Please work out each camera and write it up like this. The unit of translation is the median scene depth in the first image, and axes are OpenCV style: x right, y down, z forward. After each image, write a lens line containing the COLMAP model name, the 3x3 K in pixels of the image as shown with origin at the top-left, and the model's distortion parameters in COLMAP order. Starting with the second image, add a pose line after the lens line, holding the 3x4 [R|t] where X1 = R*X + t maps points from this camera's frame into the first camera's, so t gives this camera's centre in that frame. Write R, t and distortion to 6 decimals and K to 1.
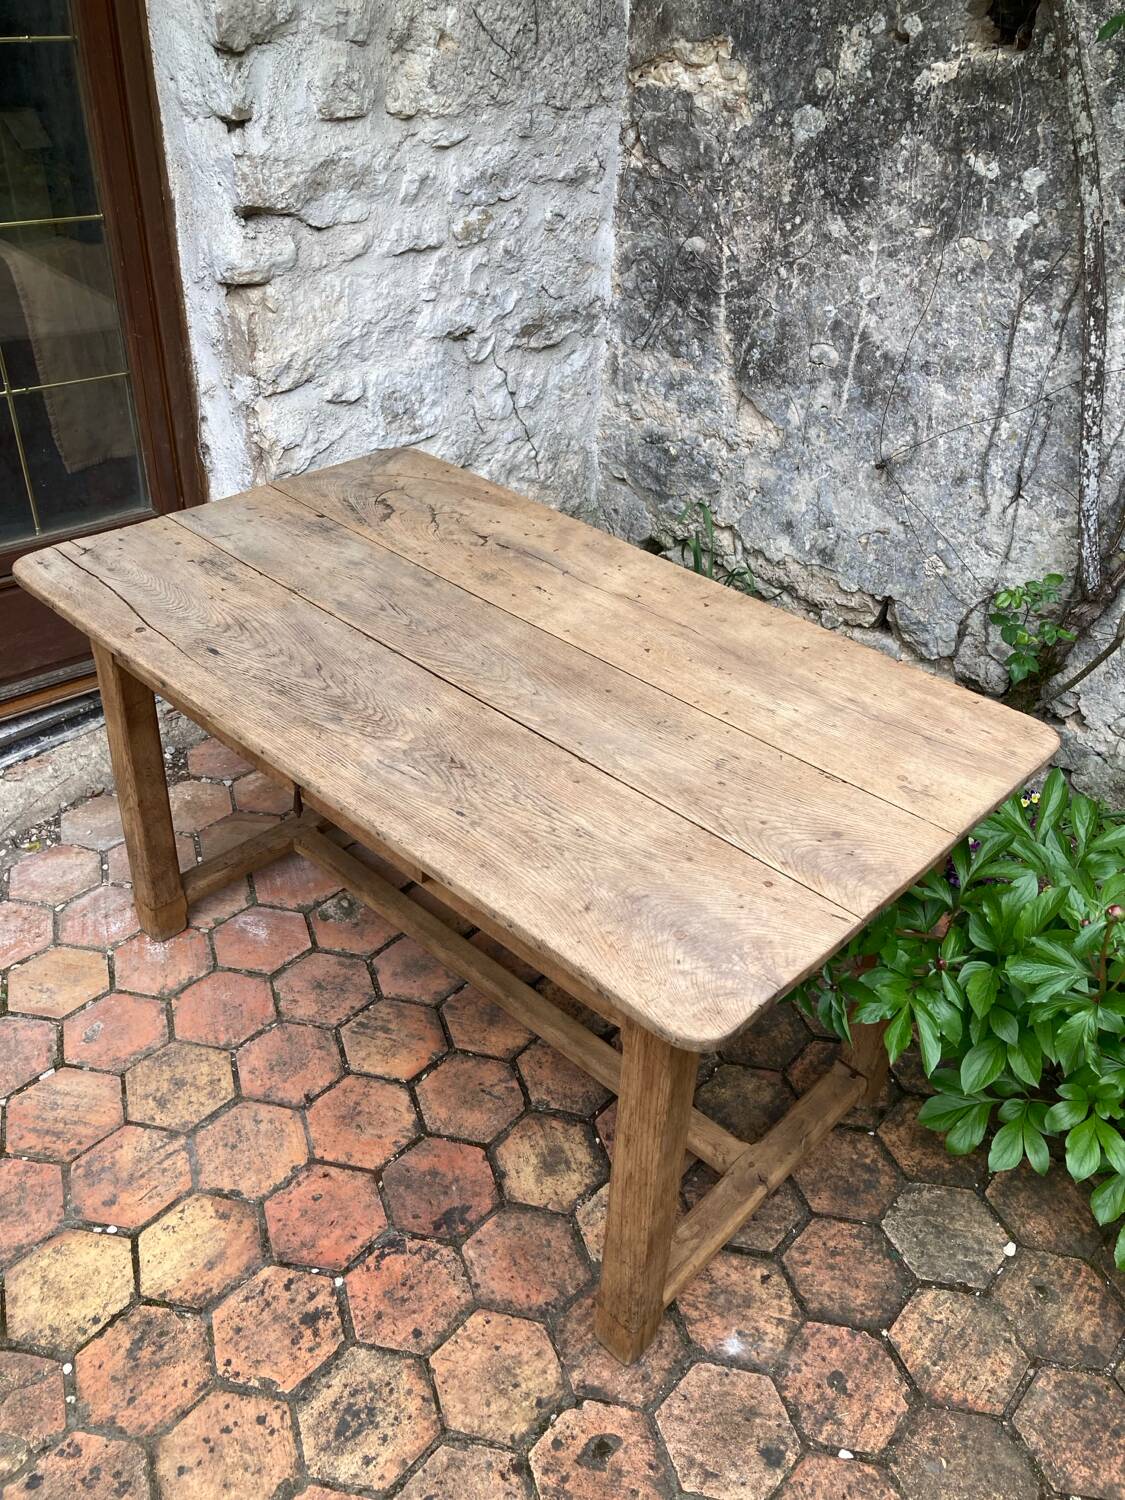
lens RADIAL K [[1224.8, 0, 571.4], [0, 1224.8, 741.8], [0, 0, 1]] dist [-0.036668, 0.074686]
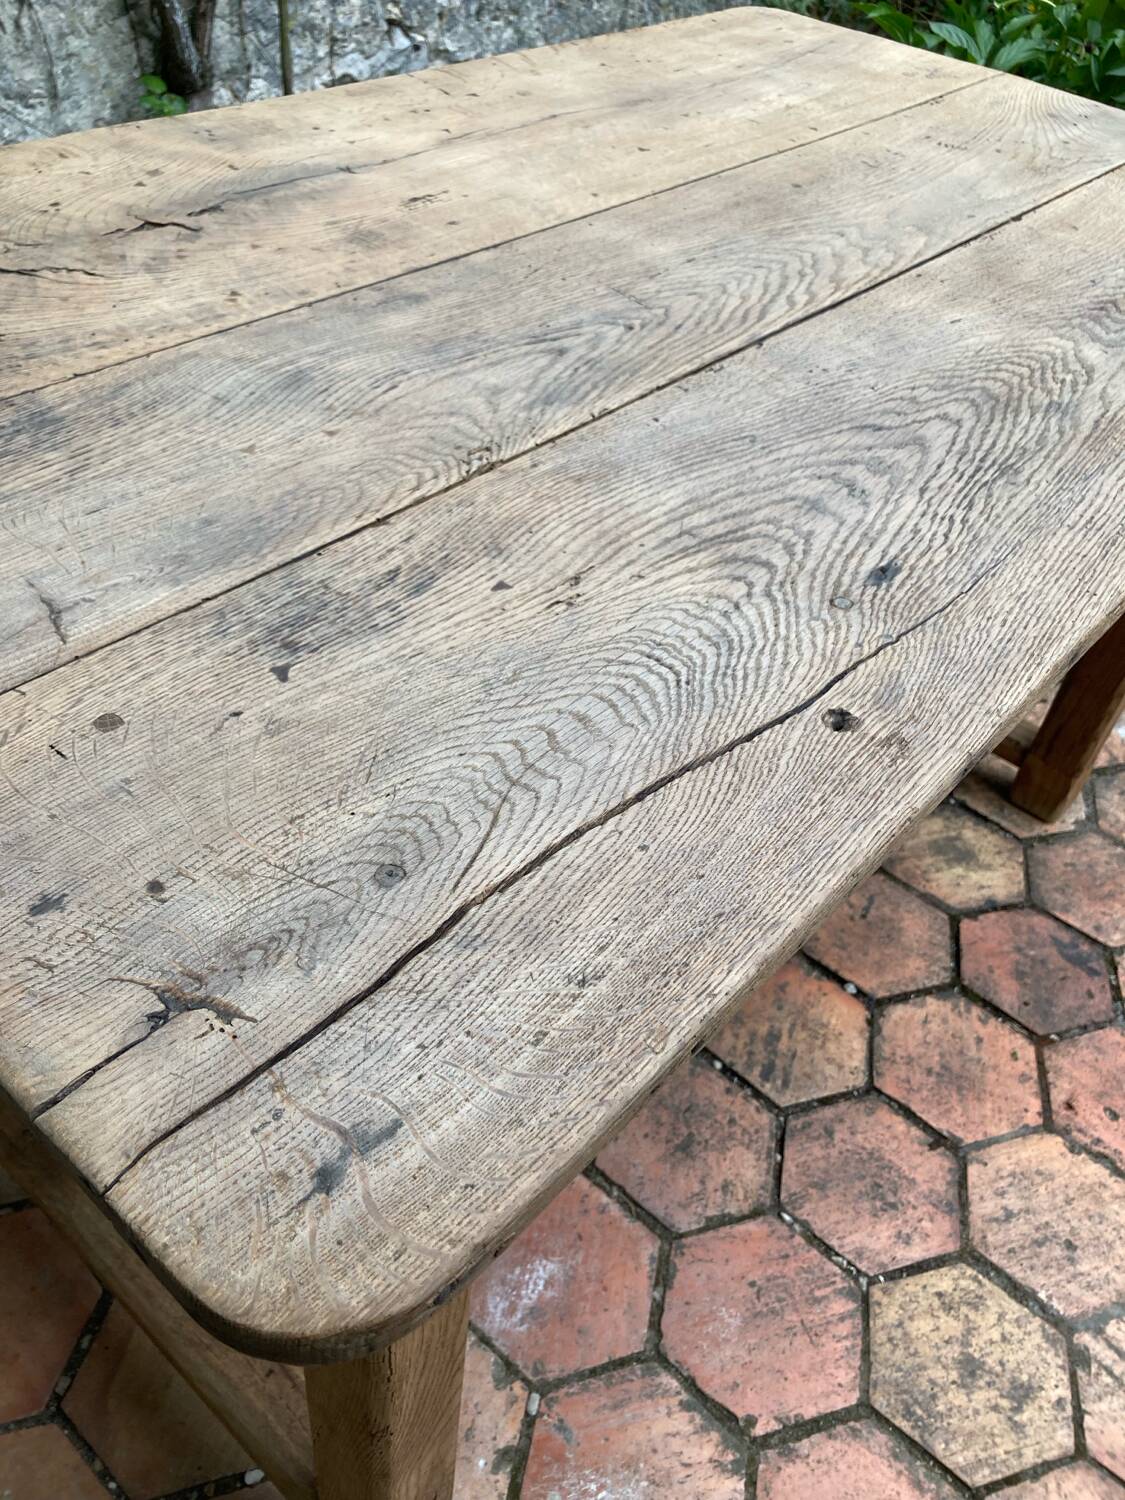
lens RADIAL K [[1252.3, 0, 571.0], [0, 1252.3, 743.0], [0, 0, 1]] dist [0.005056, 0.003075]
pose [[0.027559, -0.705549, 0.708125, -0.381588], [0.484058, 0.629217, 0.608090, -0.214871], [-0.874602, 0.326015, 0.358867, 0.644026]]
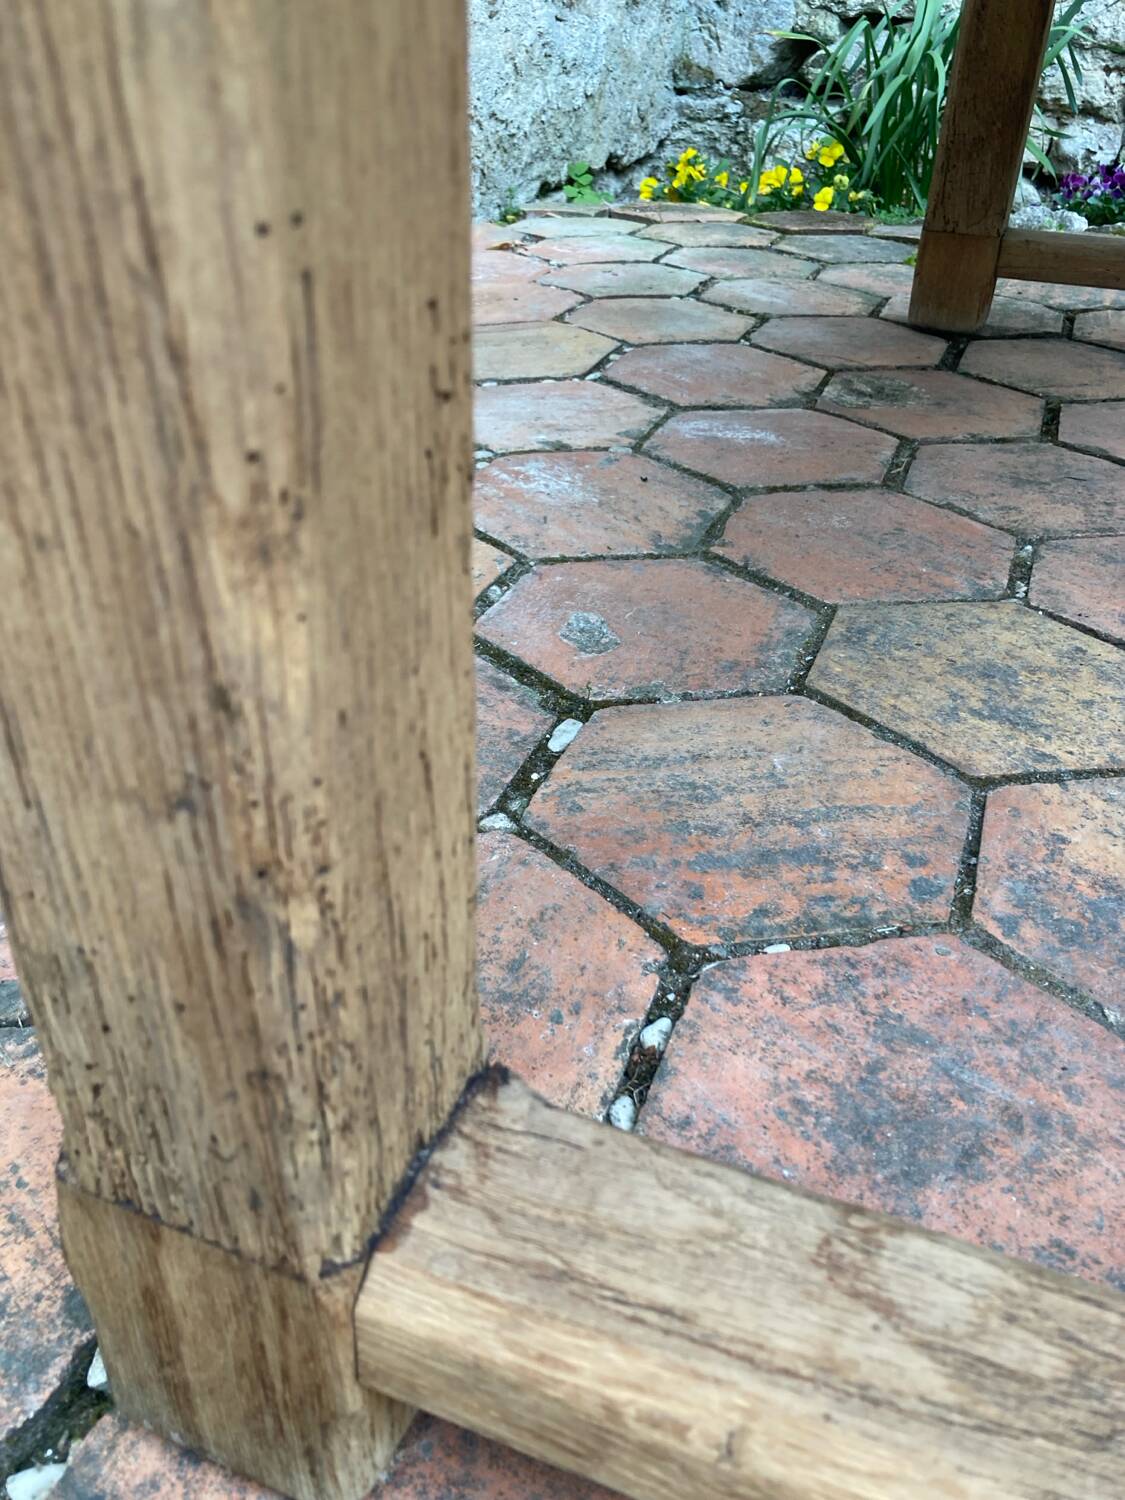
lens RADIAL K [[1287.3, 0, 533.5], [0, 1287.3, 773.5], [0, 0, 1]] dist [0.004206, 0.005752]
pose [[0.947877, -0.203074, 0.245540, -0.377594], [0.205992, 0.978453, 0.014022, 0.204563], [-0.243097, 0.037288, 0.969285, 0.534560]]
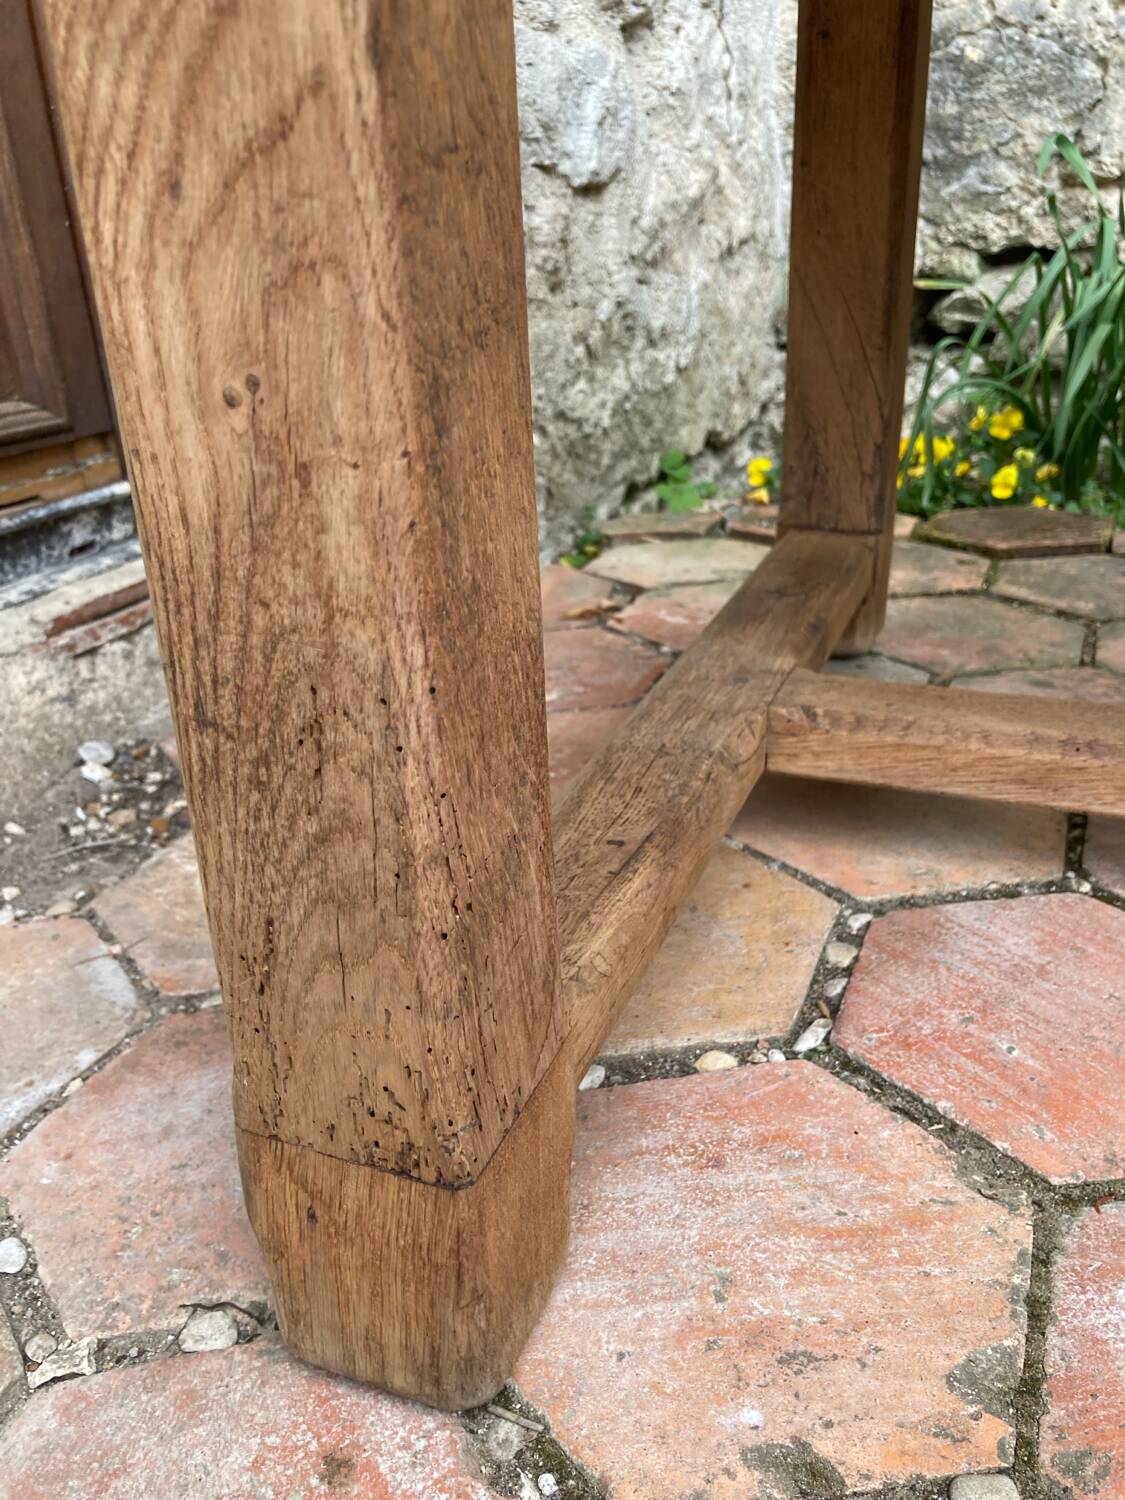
lens RADIAL K [[1252.3, 0, 571.0], [0, 1252.3, 743.0], [0, 0, 1]] dist [0.005056, 0.003075]
pose [[0.946858, -0.204980, 0.247878, -0.306634], [0.245732, 0.958241, -0.146254, 0.072452], [-0.207548, 0.199393, 0.957688, 0.735907]]
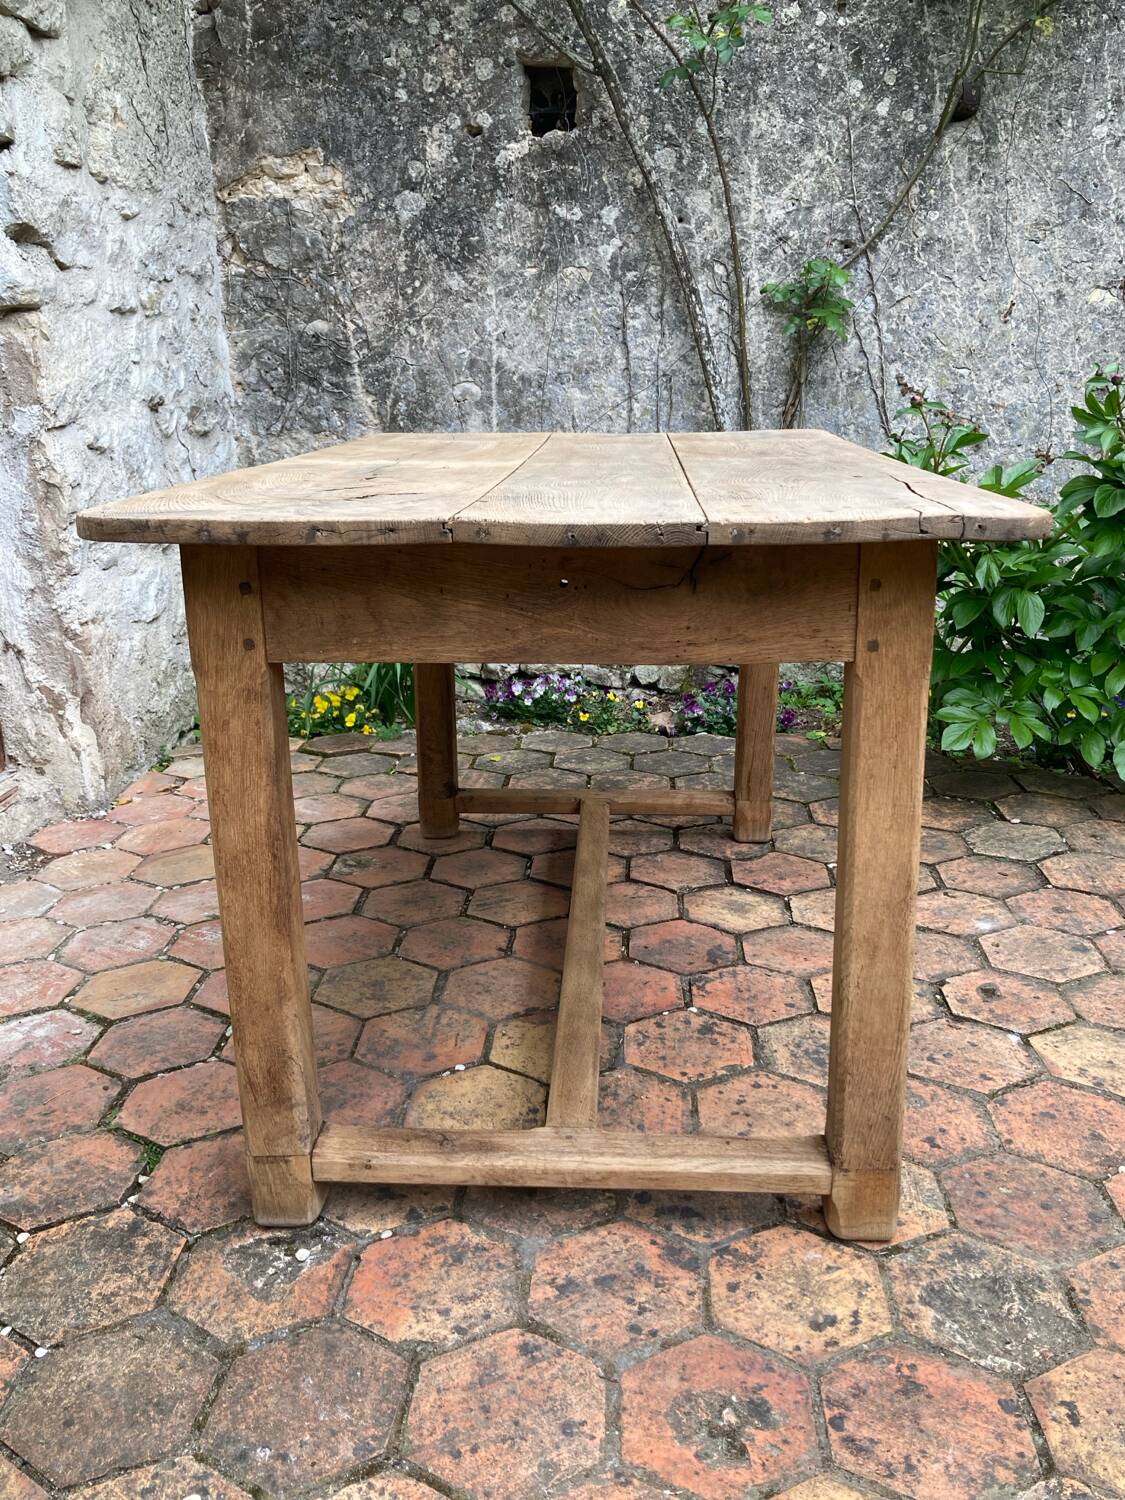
lens RADIAL K [[1298.9, 0, 561.9], [0, 1298.9, 739.1], [0, 0, 1]] dist [-0.039747, 0.112397]
pose [[0.799574, -0.233888, 0.553153, -0.512357], [0.385119, 0.906426, -0.173421, 0.246752], [-0.460831, 0.351692, 0.814830, 0.079611]]
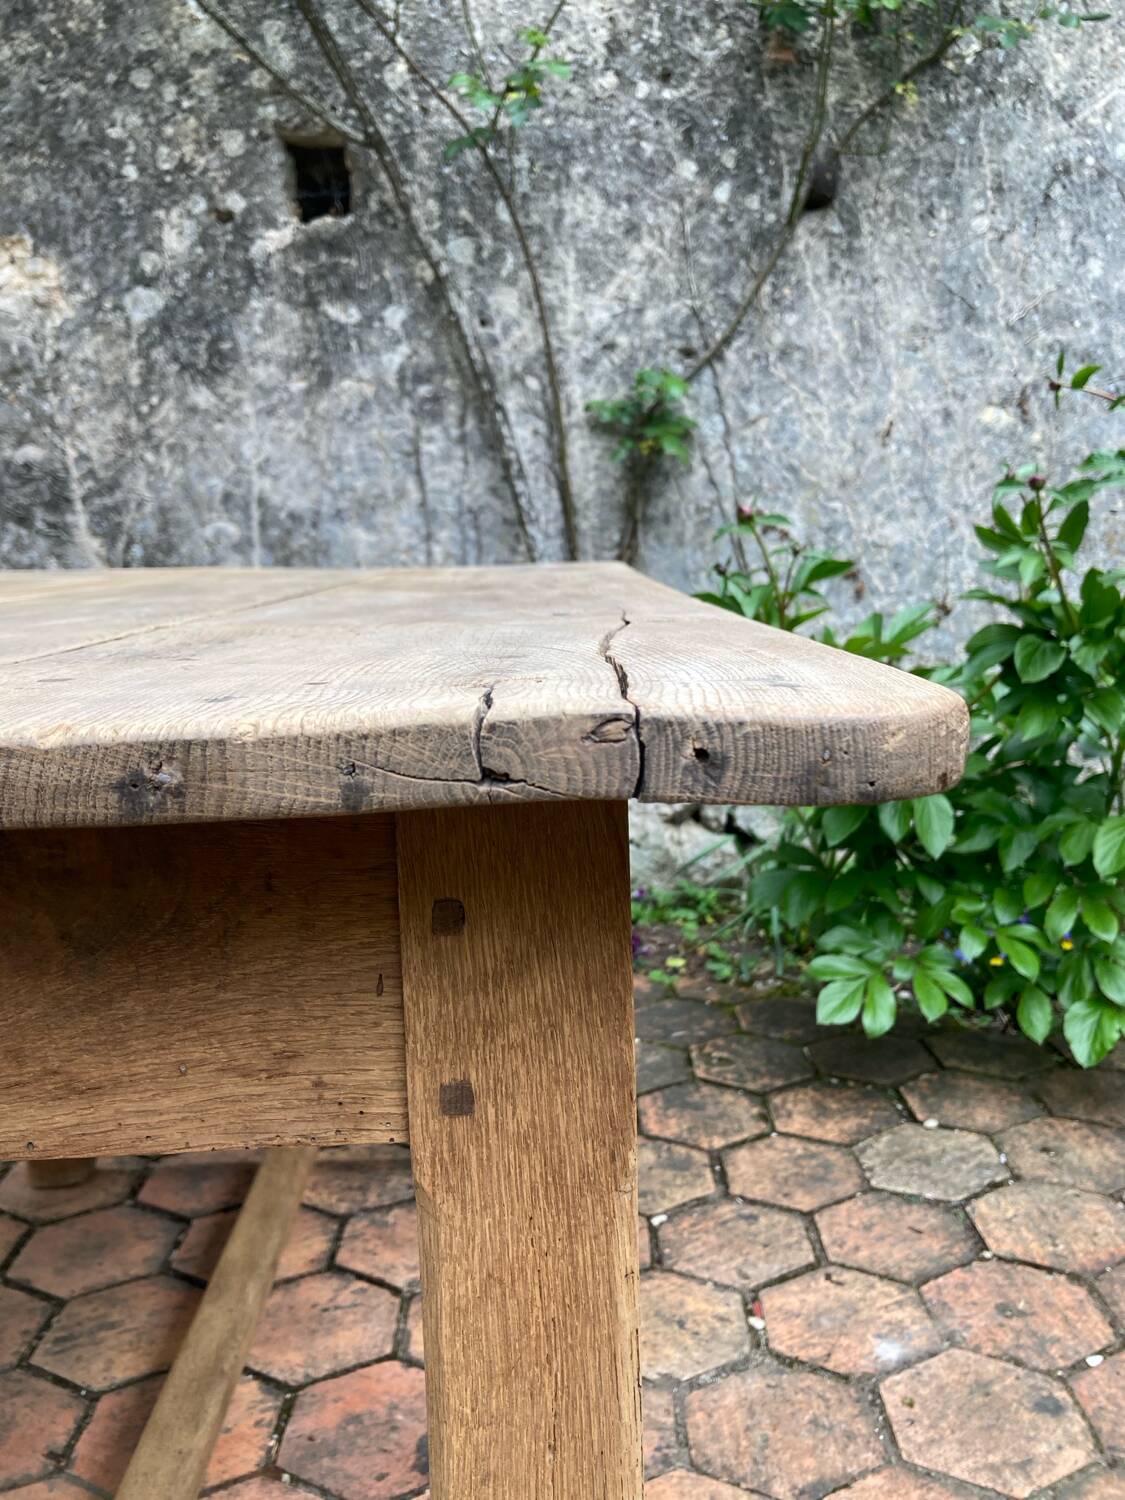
lens RADIAL K [[1308.0, 0, 562.4], [0, 1308.0, 737.1], [0, 0, 1]] dist [-0.009283, 0.025012]
pose [[0.756743, -0.173423, 0.630290, -0.261492], [0.416700, 0.870864, -0.260684, 0.192235], [-0.503688, 0.459913, 0.731286, 0.241763]]
